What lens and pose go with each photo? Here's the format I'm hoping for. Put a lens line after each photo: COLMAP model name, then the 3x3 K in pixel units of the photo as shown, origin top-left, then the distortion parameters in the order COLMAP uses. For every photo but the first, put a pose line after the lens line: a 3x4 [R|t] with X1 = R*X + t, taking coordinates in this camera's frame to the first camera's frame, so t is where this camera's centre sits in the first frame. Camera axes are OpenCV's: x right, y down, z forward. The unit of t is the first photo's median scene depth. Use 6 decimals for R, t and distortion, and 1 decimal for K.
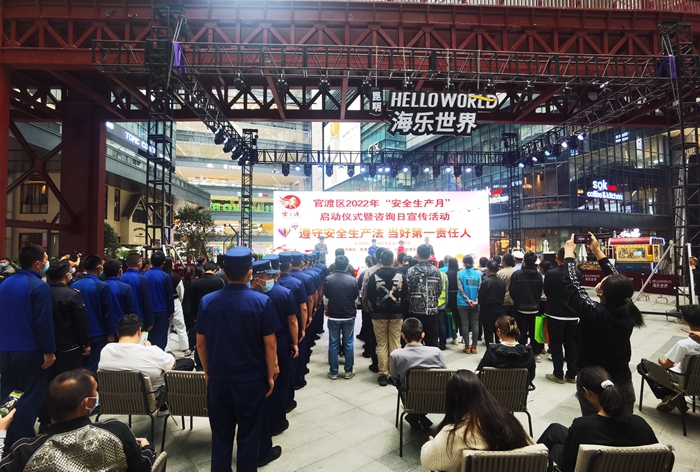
lens RADIAL K [[361.6, 0, 349.9], [0, 361.6, 235.4], [0, 0, 1]] dist [0.003093, 0.000047]
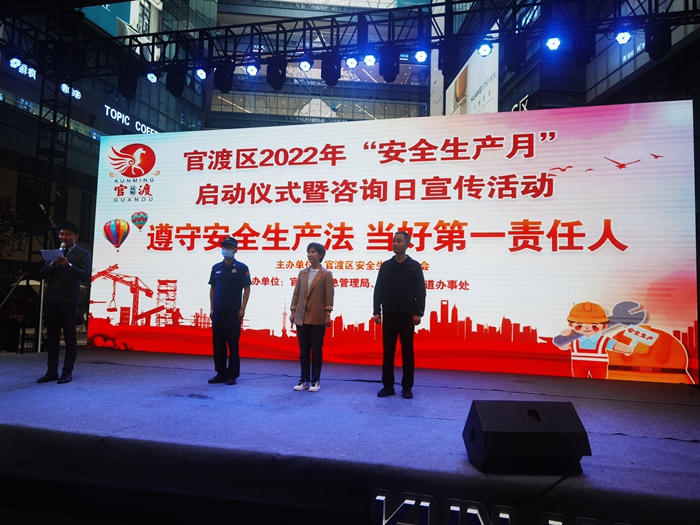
lens RADIAL K [[555.8, 0, 350.9], [0, 555.8, 263.4], [0, 0, 1]] dist [0.001708, 0.021032]
pose [[0.953428, 0.010779, -0.301427, 0.254891], [-0.019348, 0.999489, -0.025456, 0.033867], [0.300999, 0.030103, 0.953149, 0.478309]]
